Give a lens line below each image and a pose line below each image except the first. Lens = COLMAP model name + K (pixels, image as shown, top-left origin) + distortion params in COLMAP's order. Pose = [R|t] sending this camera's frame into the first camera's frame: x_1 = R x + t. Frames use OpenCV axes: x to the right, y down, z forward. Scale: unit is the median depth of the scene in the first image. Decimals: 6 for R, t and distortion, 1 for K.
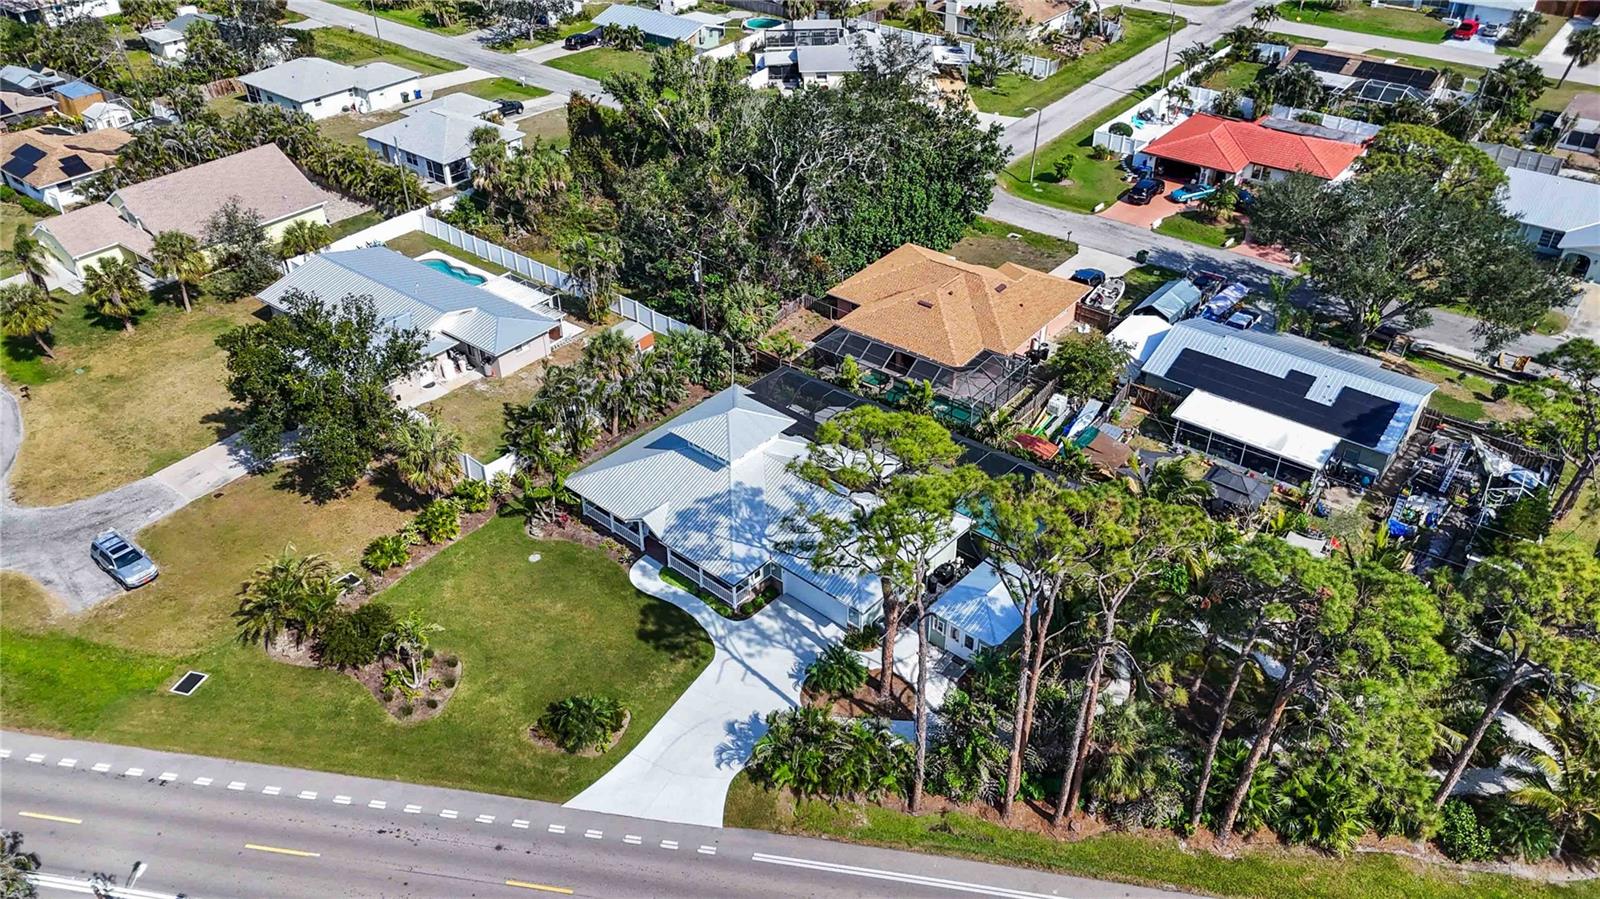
lens RADIAL K [[1186.8, 0, 797.3], [0, 1186.8, 439.3], [0, 0, 1]] dist [0.055620, -0.053489]
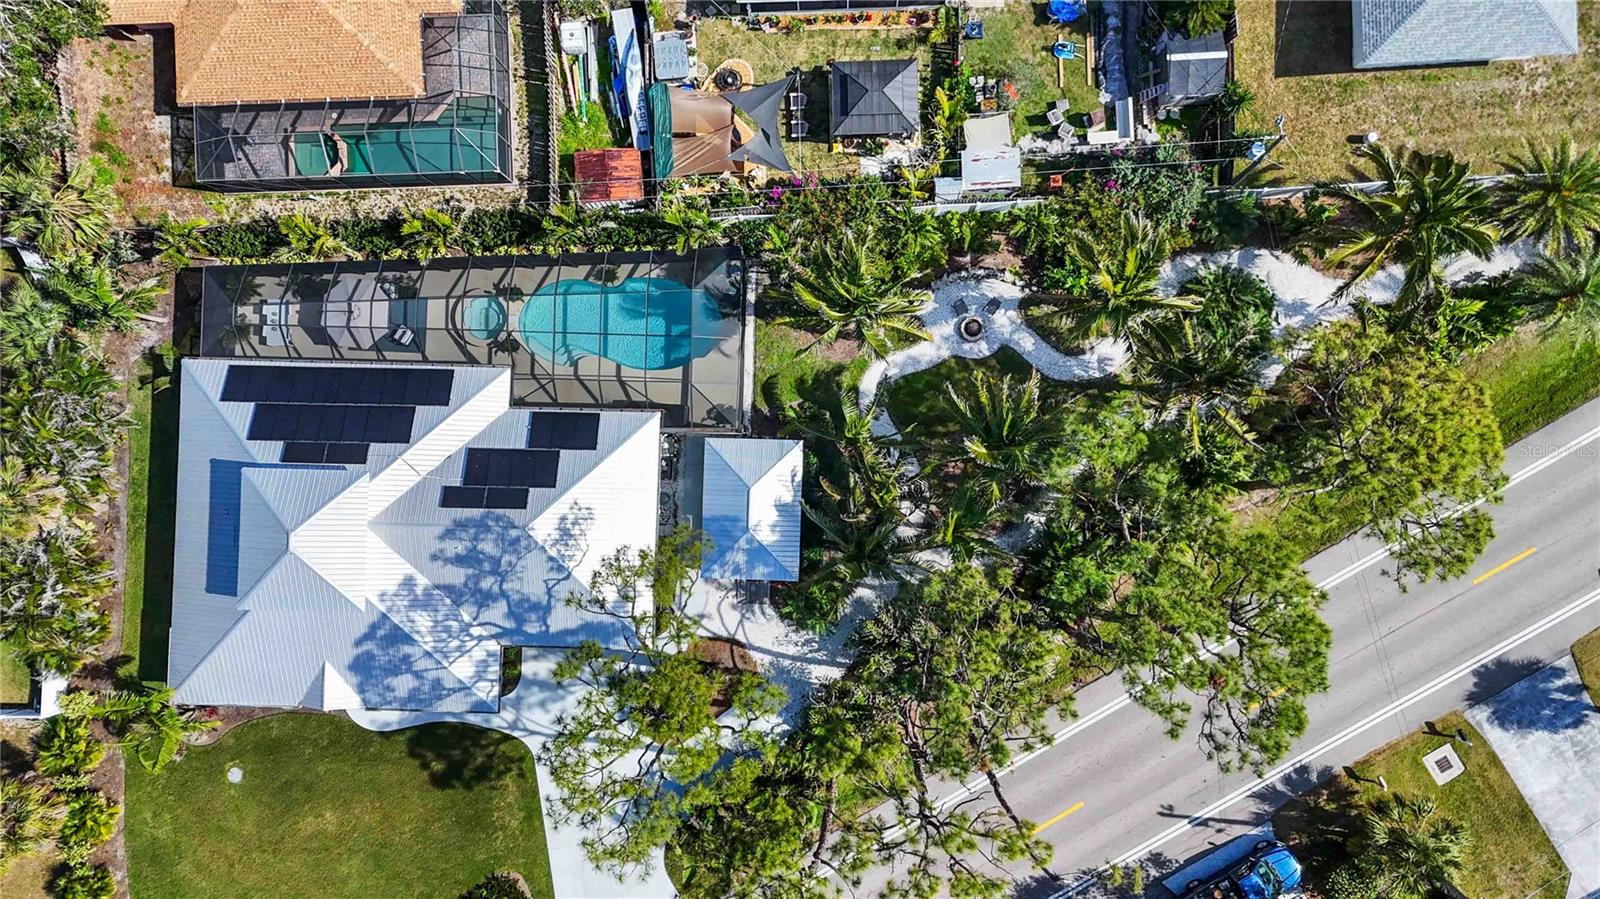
lens RADIAL K [[1186.8, 0, 817.6], [0, 1186.8, 439.3], [0, 0, 1]] dist [0.055620, -0.053489]
pose [[0.766528, -0.642208, -0.002011, 0.194783], [0.383245, 0.454917, 0.803850, -0.441910], [-0.515324, -0.616943, 0.594829, 0.429590]]
